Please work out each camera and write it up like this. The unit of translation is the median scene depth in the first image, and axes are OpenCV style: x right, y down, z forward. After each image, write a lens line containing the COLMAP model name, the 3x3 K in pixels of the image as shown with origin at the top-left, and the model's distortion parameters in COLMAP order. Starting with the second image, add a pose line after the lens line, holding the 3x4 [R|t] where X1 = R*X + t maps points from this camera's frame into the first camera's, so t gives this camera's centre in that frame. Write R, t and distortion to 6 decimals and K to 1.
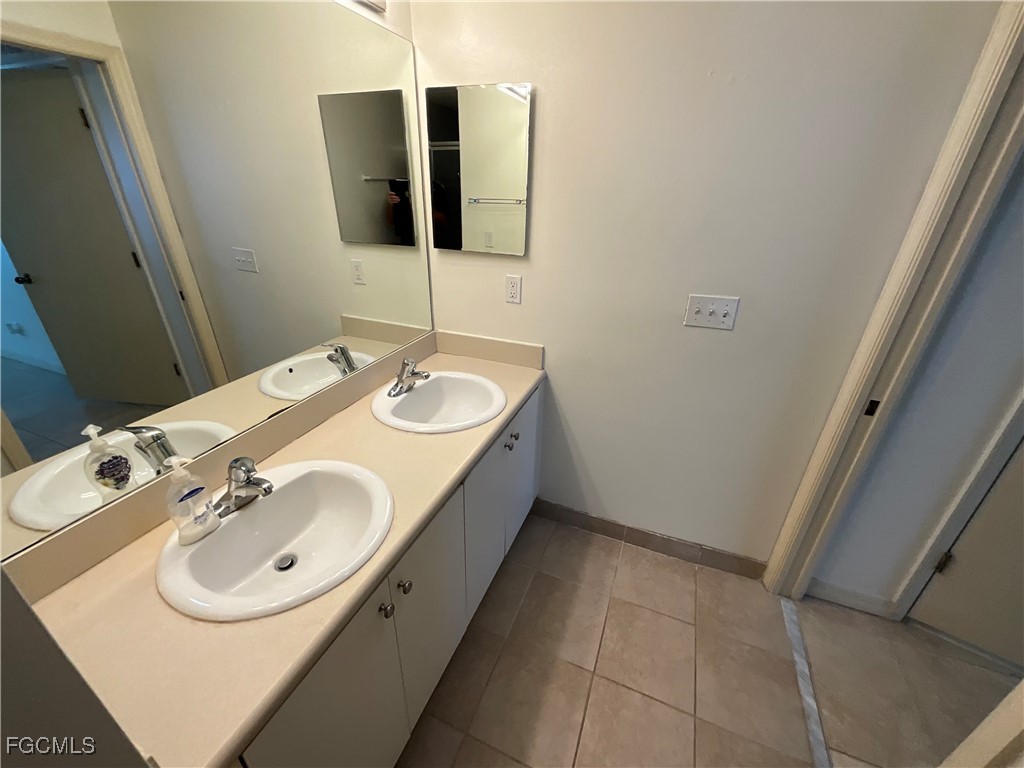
lens RADIAL K [[411.8, 0, 517.8], [0, 411.8, 386.0], [0, 0, 1]] dist [-0.002691, -0.000176]
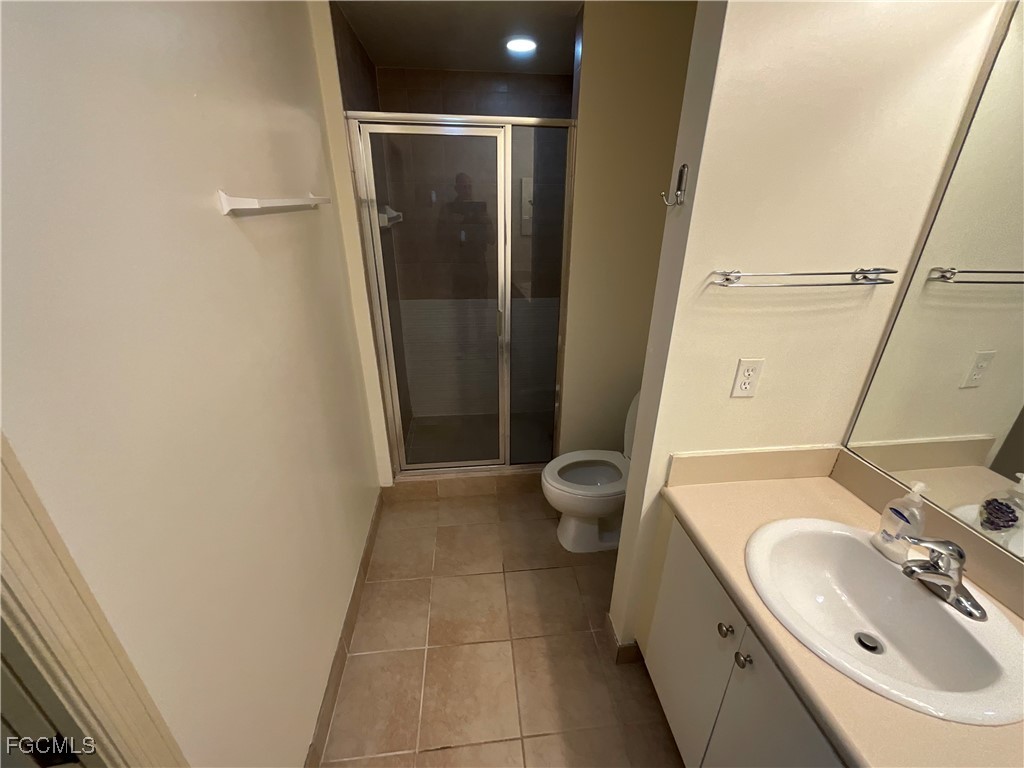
lens RADIAL K [[411.8, 0, 517.8], [0, 411.8, 386.0], [0, 0, 1]] dist [-0.002691, -0.000176]
pose [[-0.876176, 0.156950, -0.455722, 0.470692], [-0.242269, 0.673970, 0.697904, -0.424953], [0.416678, 0.721894, -0.552492, 0.829423]]
